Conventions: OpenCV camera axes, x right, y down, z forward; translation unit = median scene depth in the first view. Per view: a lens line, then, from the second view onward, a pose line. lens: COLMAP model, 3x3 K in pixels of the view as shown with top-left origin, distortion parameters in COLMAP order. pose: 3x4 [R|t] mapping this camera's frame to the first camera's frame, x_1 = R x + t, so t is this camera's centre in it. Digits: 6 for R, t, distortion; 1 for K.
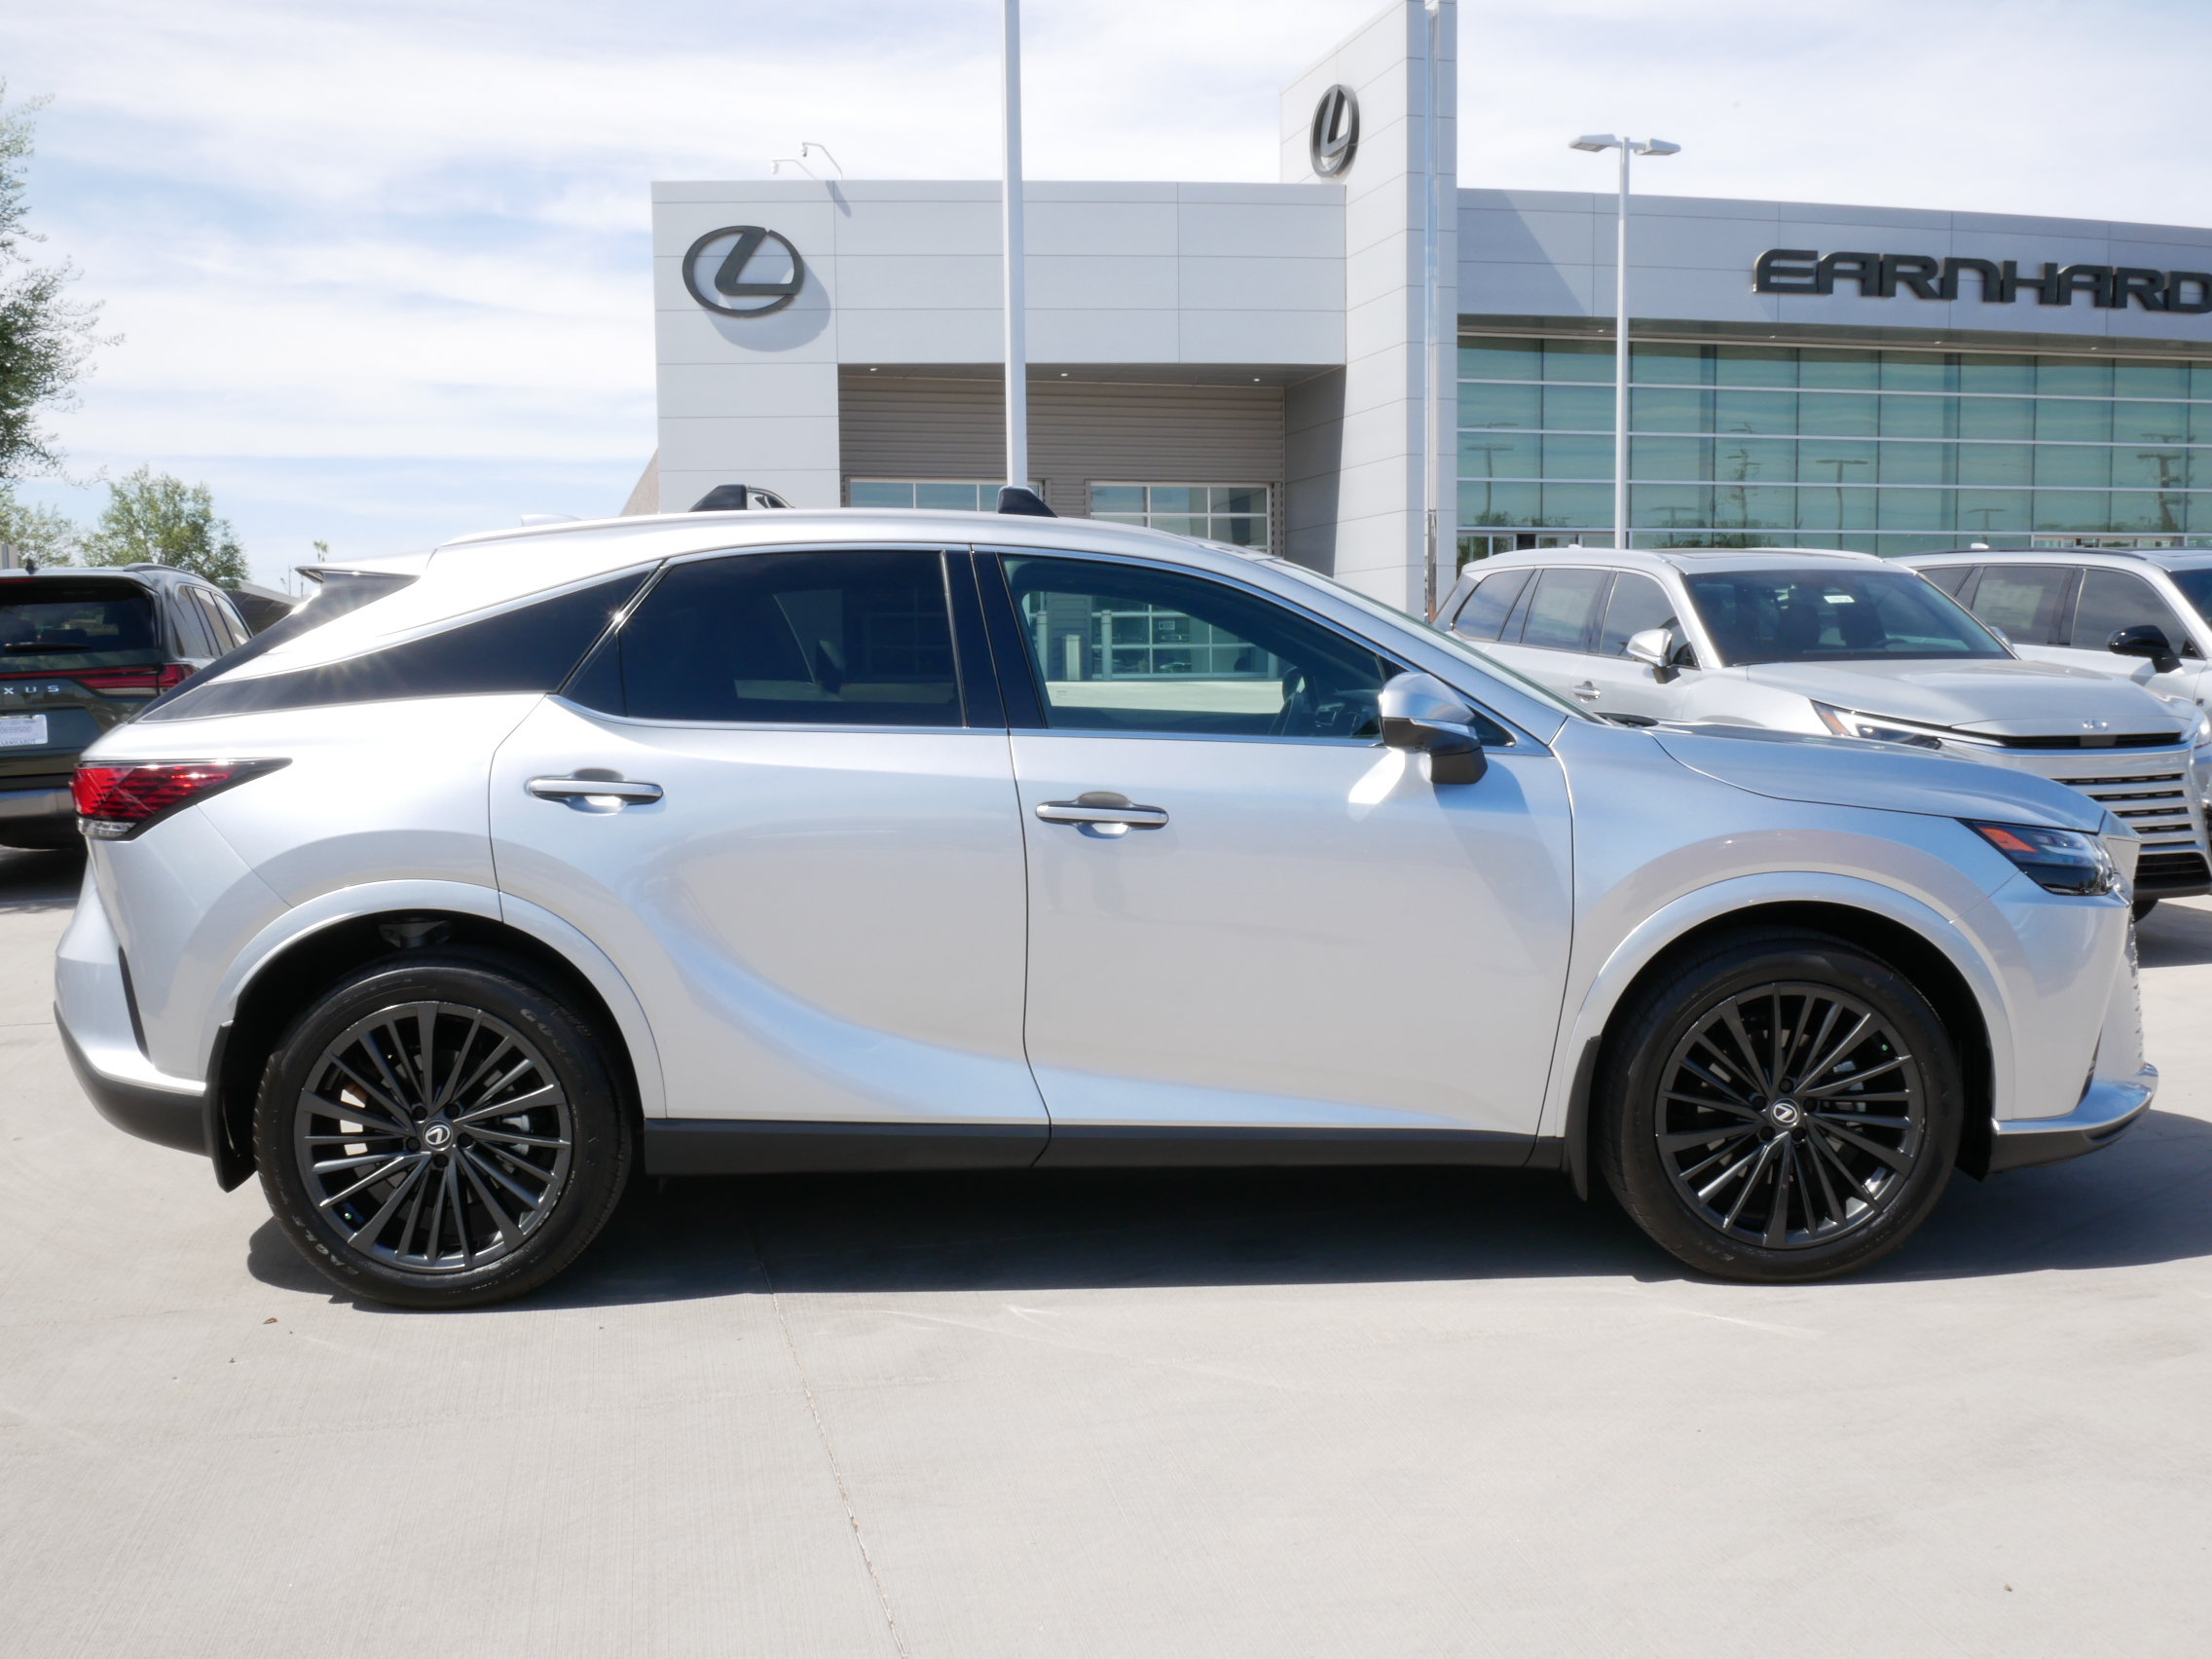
lens RADIAL K [[2154.0, 0, 1106.0], [0, 2154.0, 829.5], [0, 0, 1]] dist [-0.009954, 0.012526]
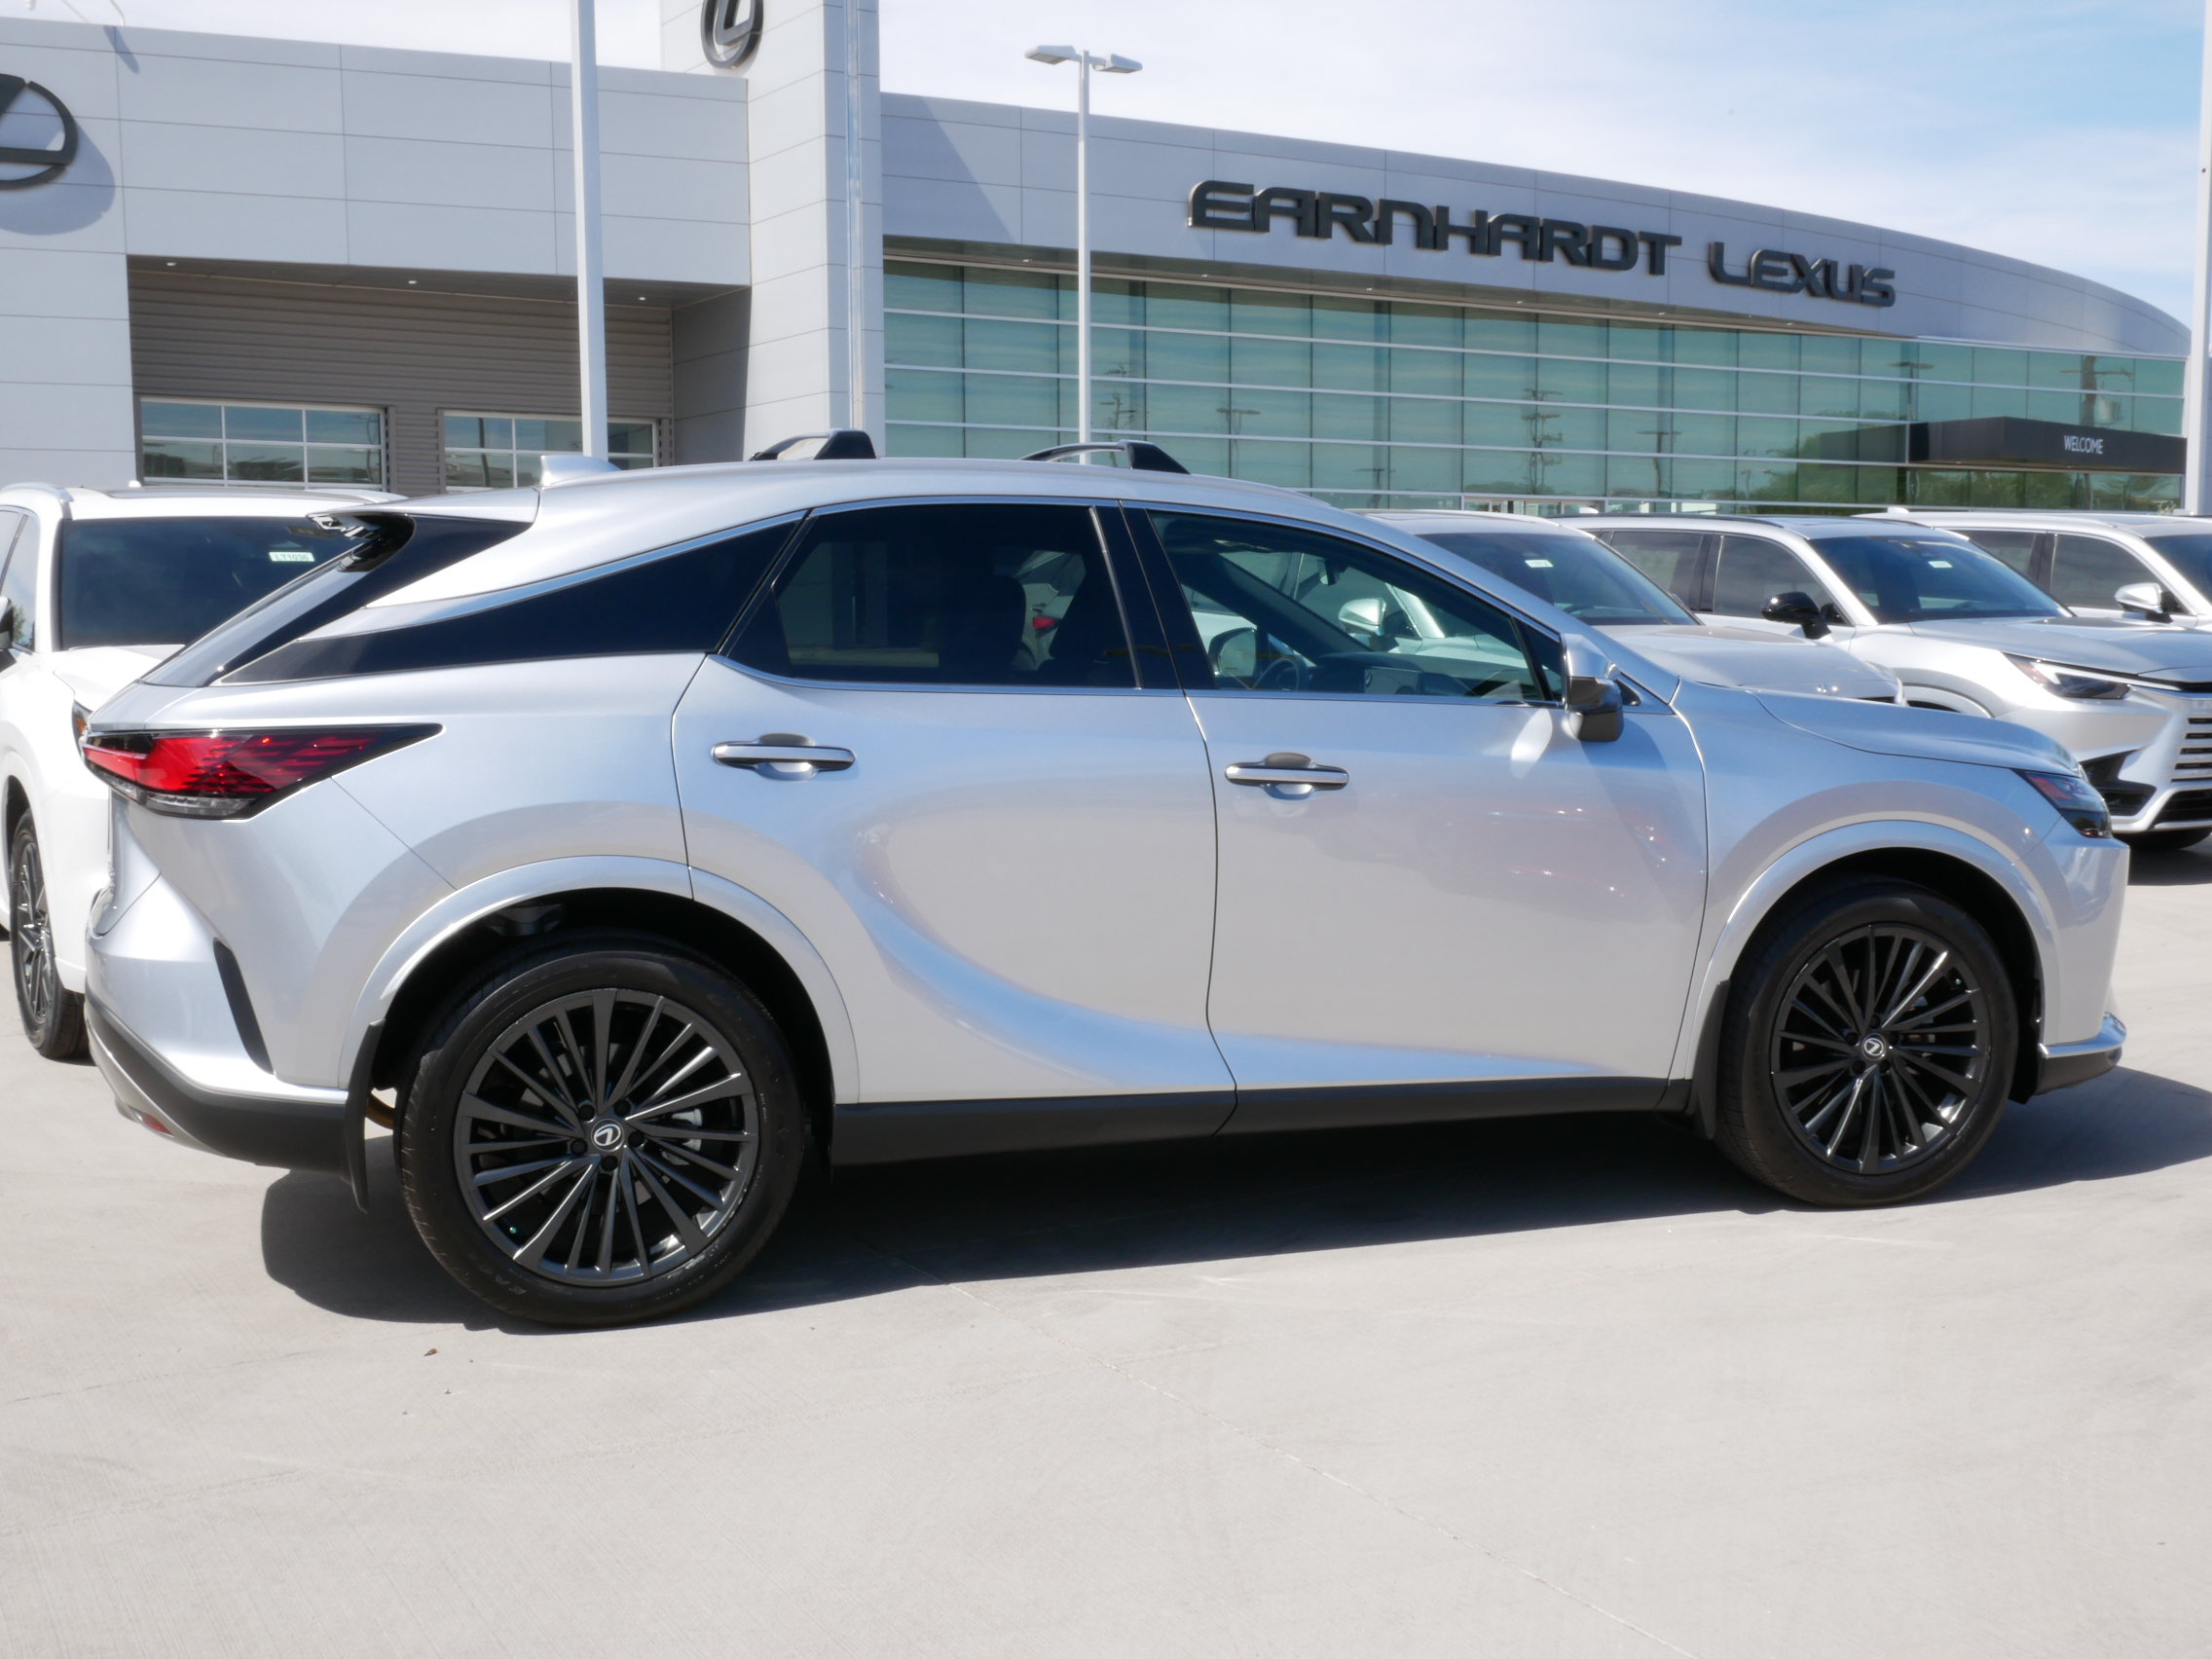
lens RADIAL K [[2486.9, 0, 1106.0], [0, 2486.9, 829.5], [0, 0, 1]] dist [0.016563, 0.057483]
pose [[0.956628, -0.019251, 0.290677, -0.175628], [0.018277, 0.999815, 0.006066, 0.004028], [-0.290740, -0.000490, 0.956802, -0.031580]]
